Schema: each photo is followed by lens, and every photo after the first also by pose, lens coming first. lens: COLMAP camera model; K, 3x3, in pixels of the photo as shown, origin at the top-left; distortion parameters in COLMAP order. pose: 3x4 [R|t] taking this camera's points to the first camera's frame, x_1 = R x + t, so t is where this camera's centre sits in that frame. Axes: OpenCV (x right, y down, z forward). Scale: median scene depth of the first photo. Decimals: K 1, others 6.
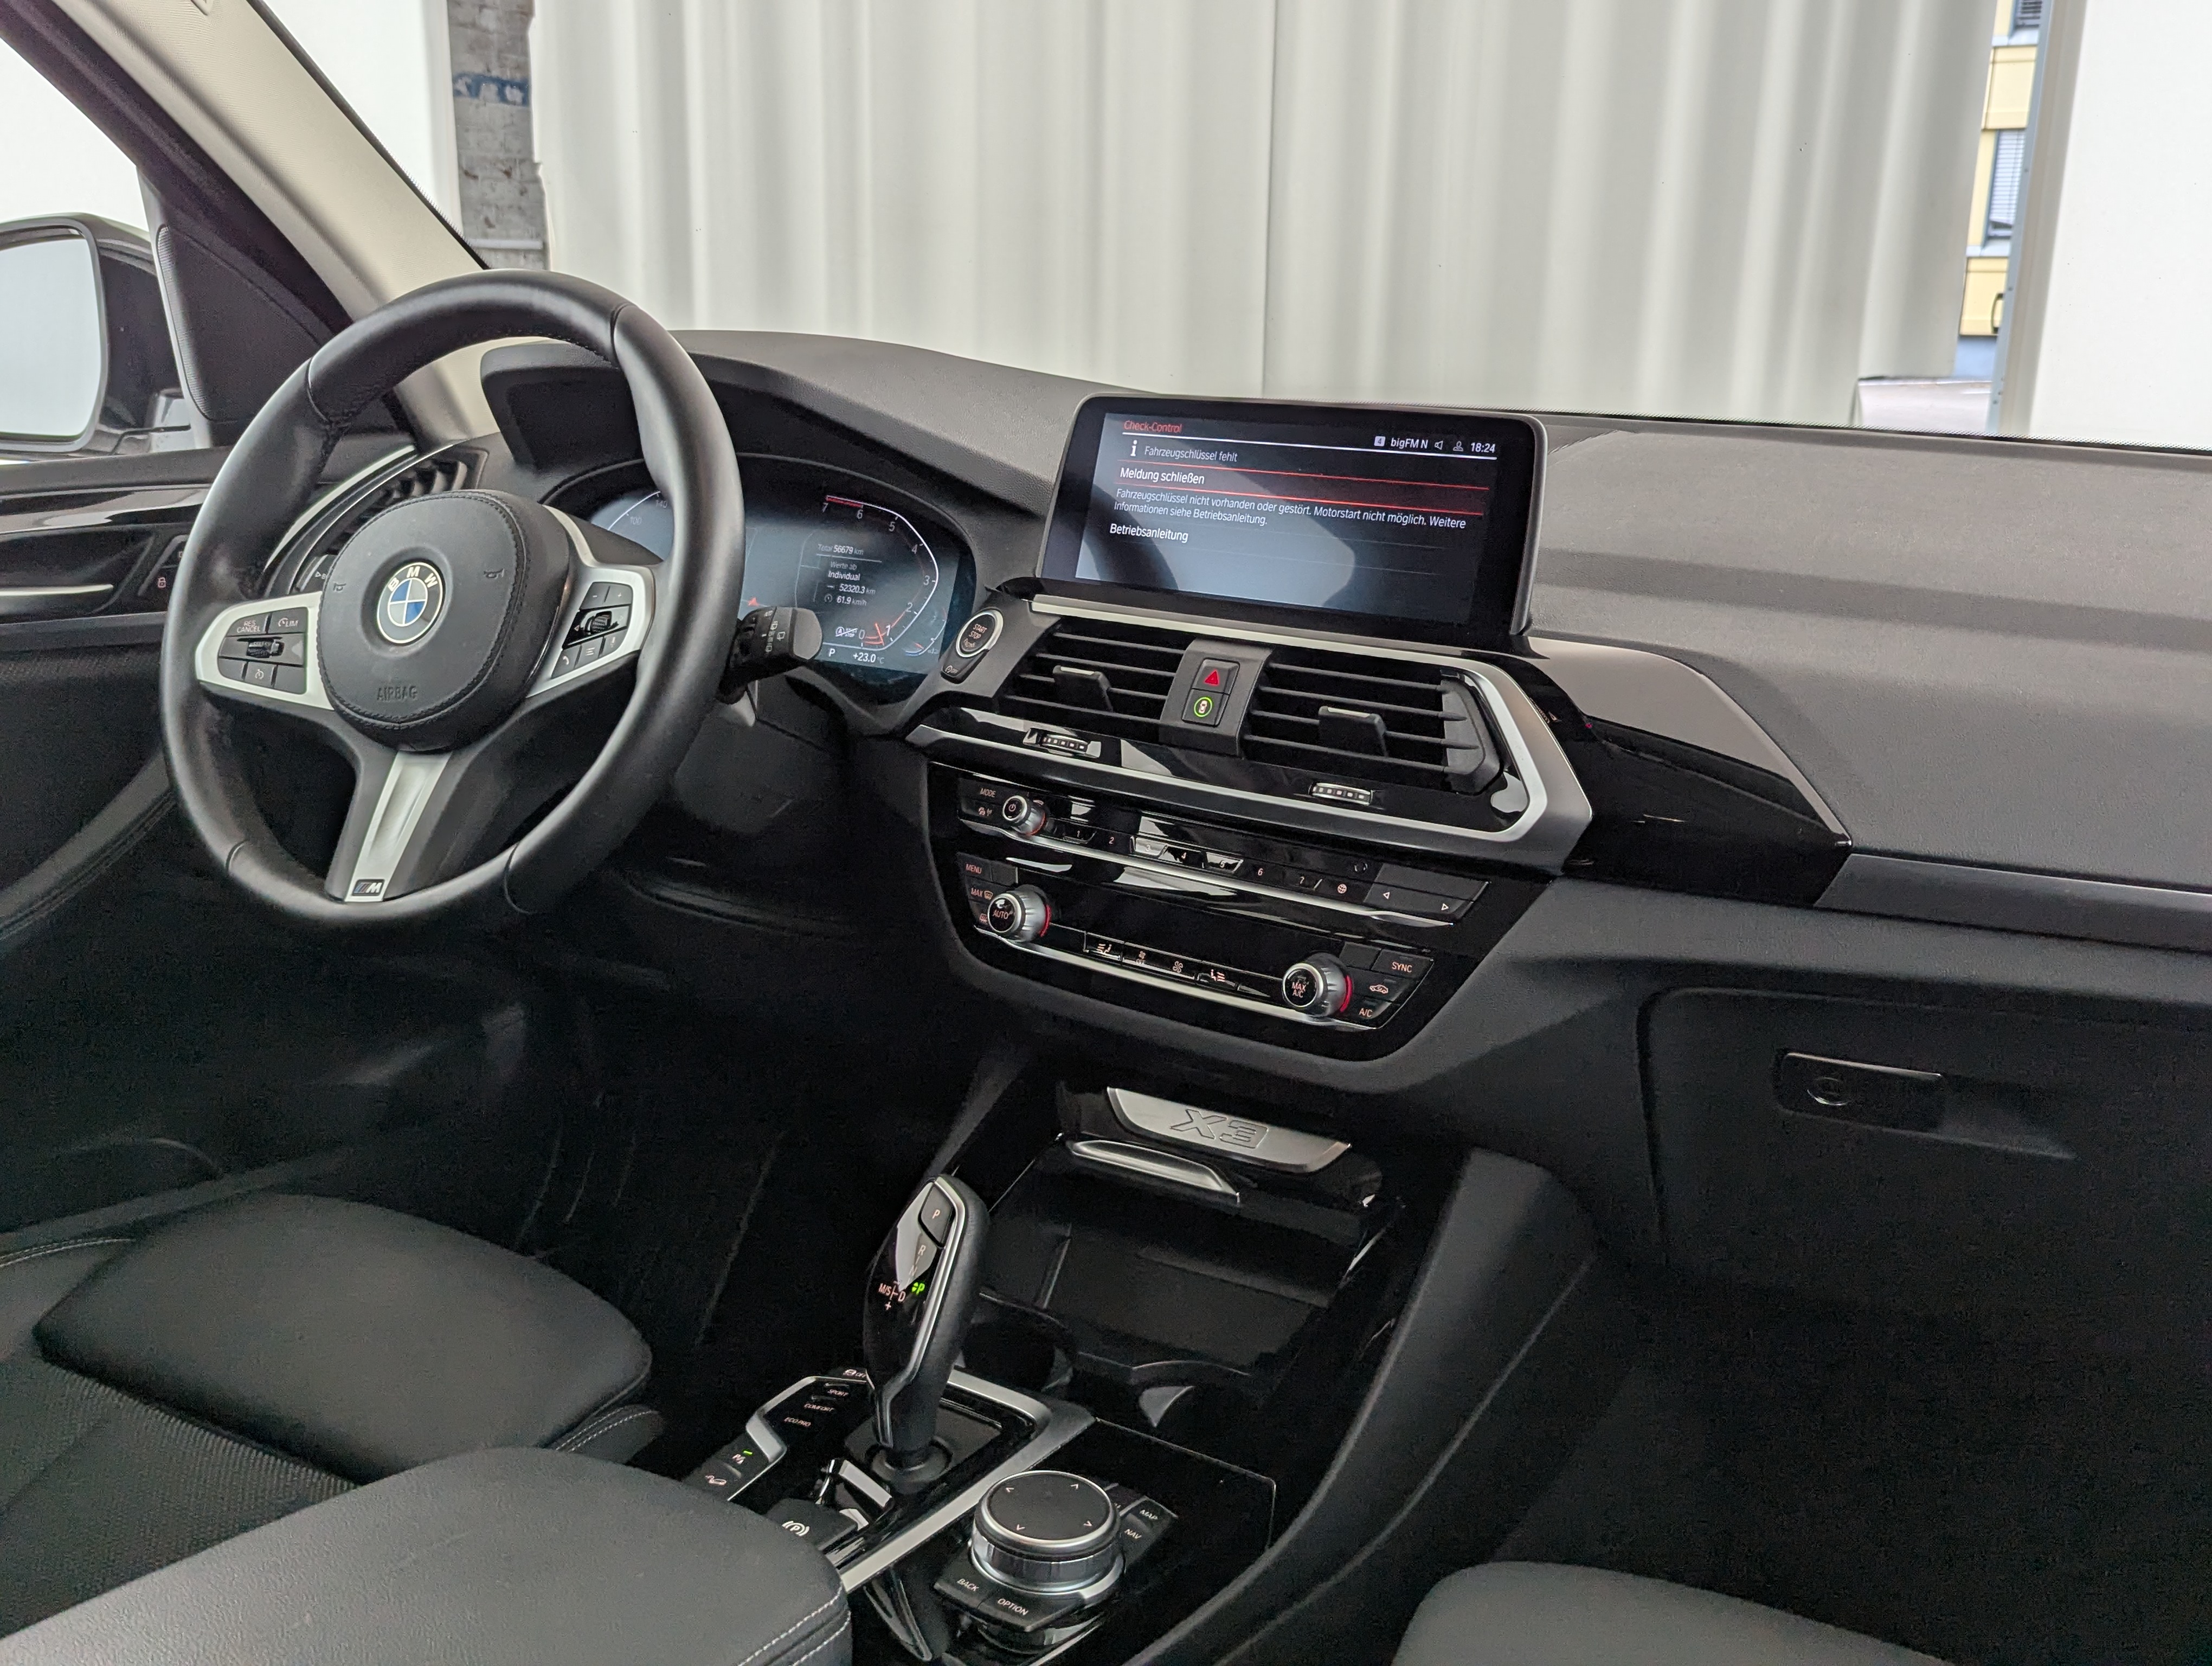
lens RADIAL K [[2008.7, 0, 1112.6], [0, 2008.7, 765.4], [0, 0, 1]] dist [0.122416, -0.001629]
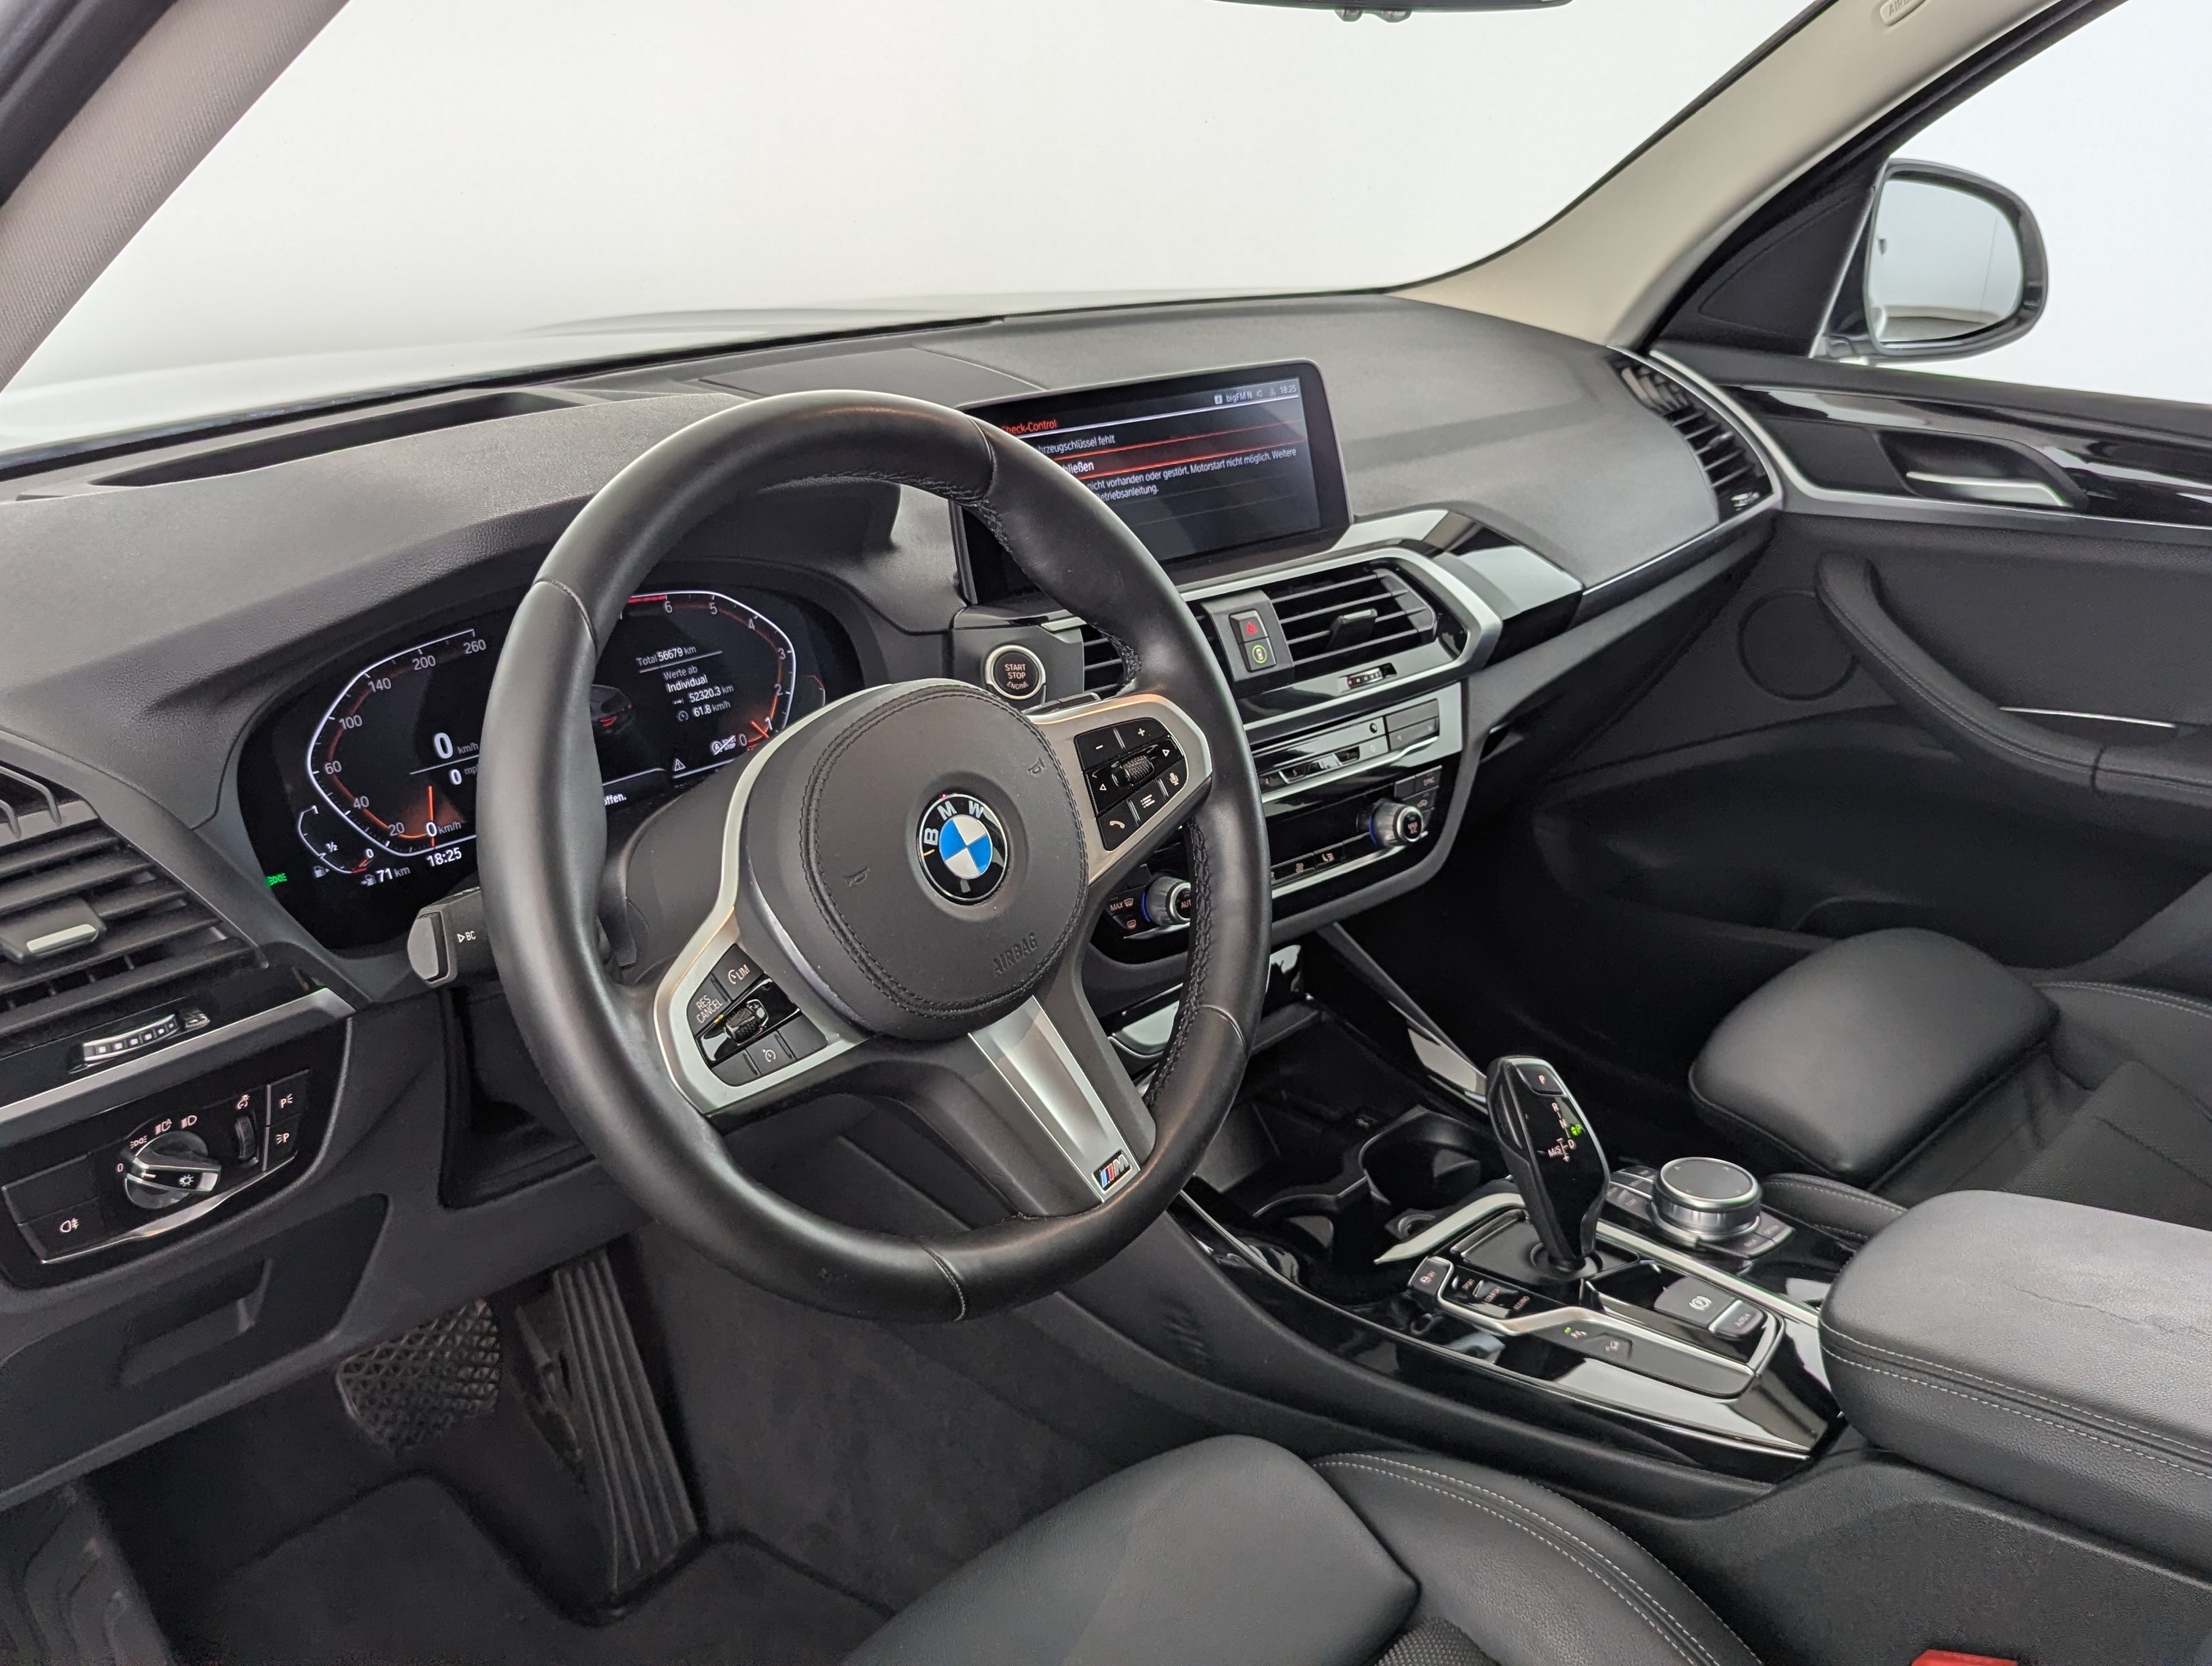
lens RADIAL K [[1991.8, 0, 1100.8], [0, 1991.8, 799.5], [0, 0, 1]] dist [0.047159, -0.023700]
pose [[0.252145, -0.367015, 0.895390, -1.017439], [0.222910, 0.922432, 0.315326, -0.327991], [-0.941665, 0.120083, 0.314398, 0.723633]]
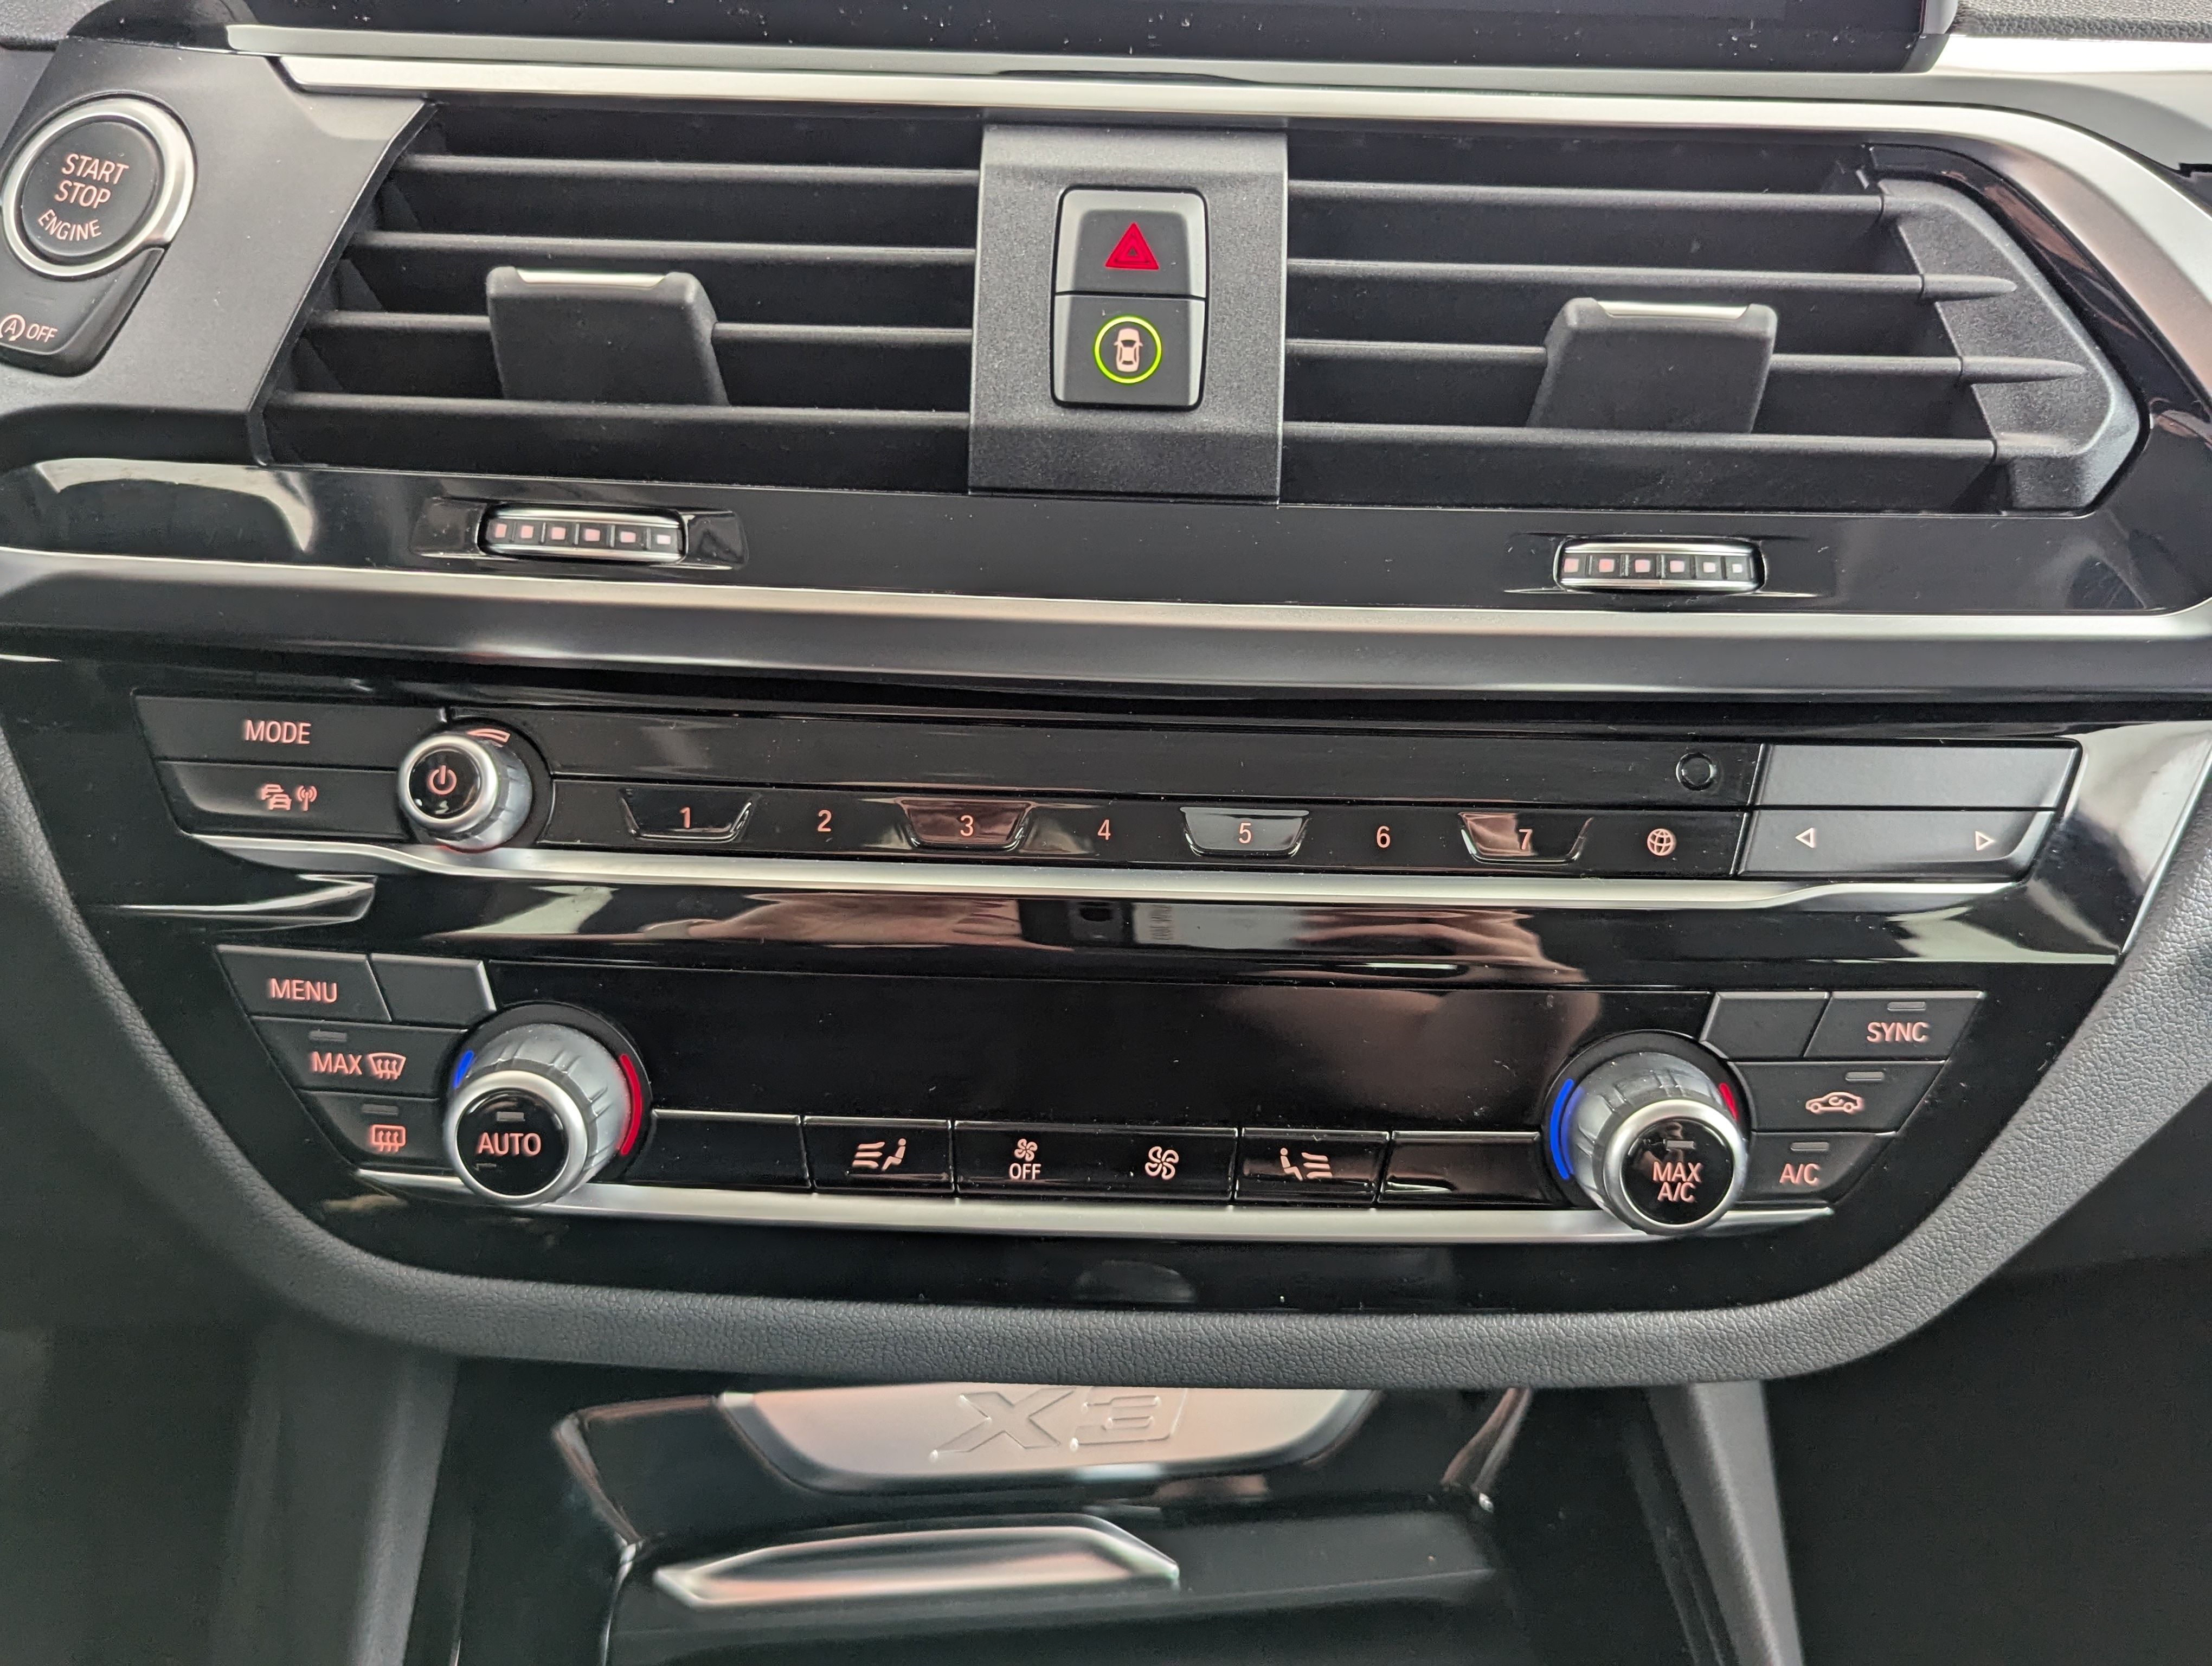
lens RADIAL K [[2108.6, 0, 1106.0], [0, 2108.6, 833.0], [0, 0, 1]] dist [0.004836, 0.005065]
pose [[0.810128, -0.245797, 0.532238, -0.143131], [0.120577, 0.958313, 0.259033, -0.041600], [-0.573719, -0.145674, 0.805993, 0.721954]]
